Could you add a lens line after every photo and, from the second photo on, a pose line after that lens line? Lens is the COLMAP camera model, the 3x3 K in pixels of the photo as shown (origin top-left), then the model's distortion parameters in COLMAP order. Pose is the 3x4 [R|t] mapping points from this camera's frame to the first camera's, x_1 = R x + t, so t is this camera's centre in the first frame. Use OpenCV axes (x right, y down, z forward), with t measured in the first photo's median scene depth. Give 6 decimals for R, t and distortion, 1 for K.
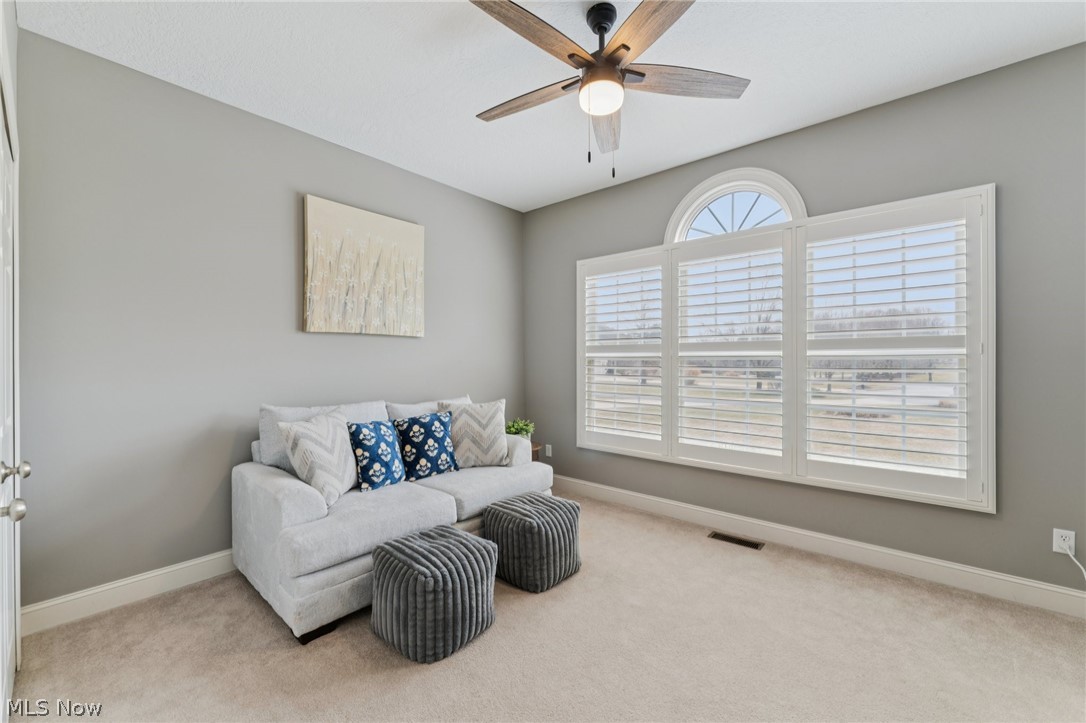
lens RADIAL K [[431.5, 0, 545.0], [0, 431.5, 360.8], [0, 0, 1]] dist [-0.000514, 0.000057]
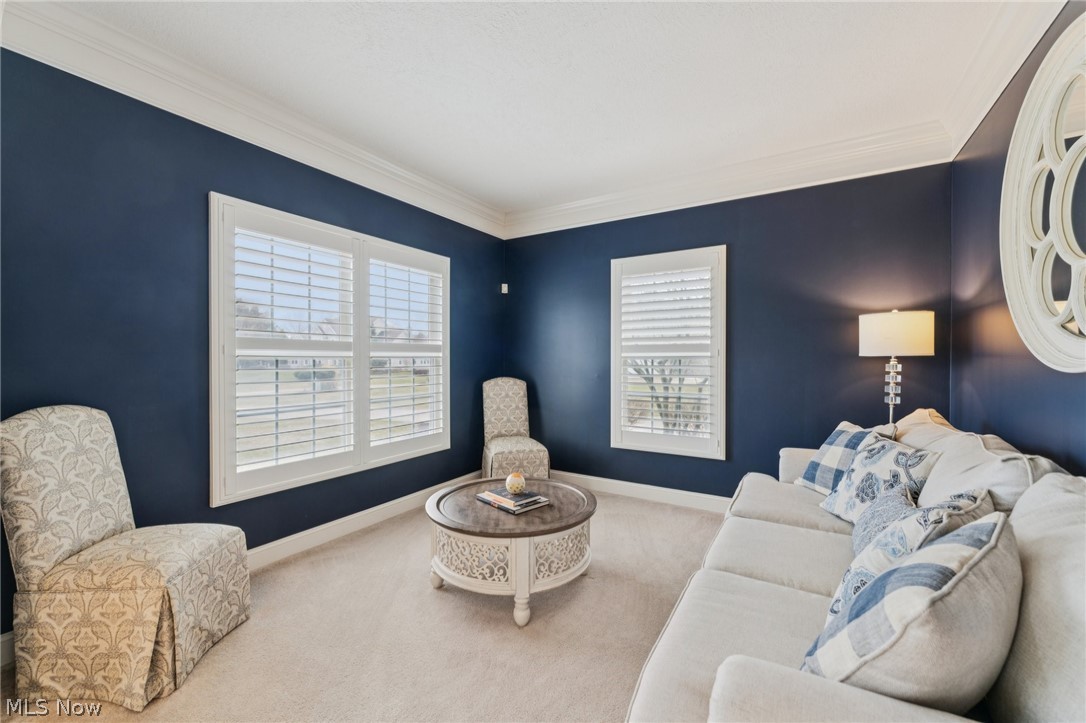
lens RADIAL K [[436.5, 0, 539.8], [0, 436.5, 361.6], [0, 0, 1]] dist [-0.000171, -0.000172]
pose [[-0.131054, -0.004688, 0.991364, -0.645115], [0.000763, 0.999988, 0.004830, -0.003756], [-0.991375, 0.001389, -0.131049, 0.755502]]
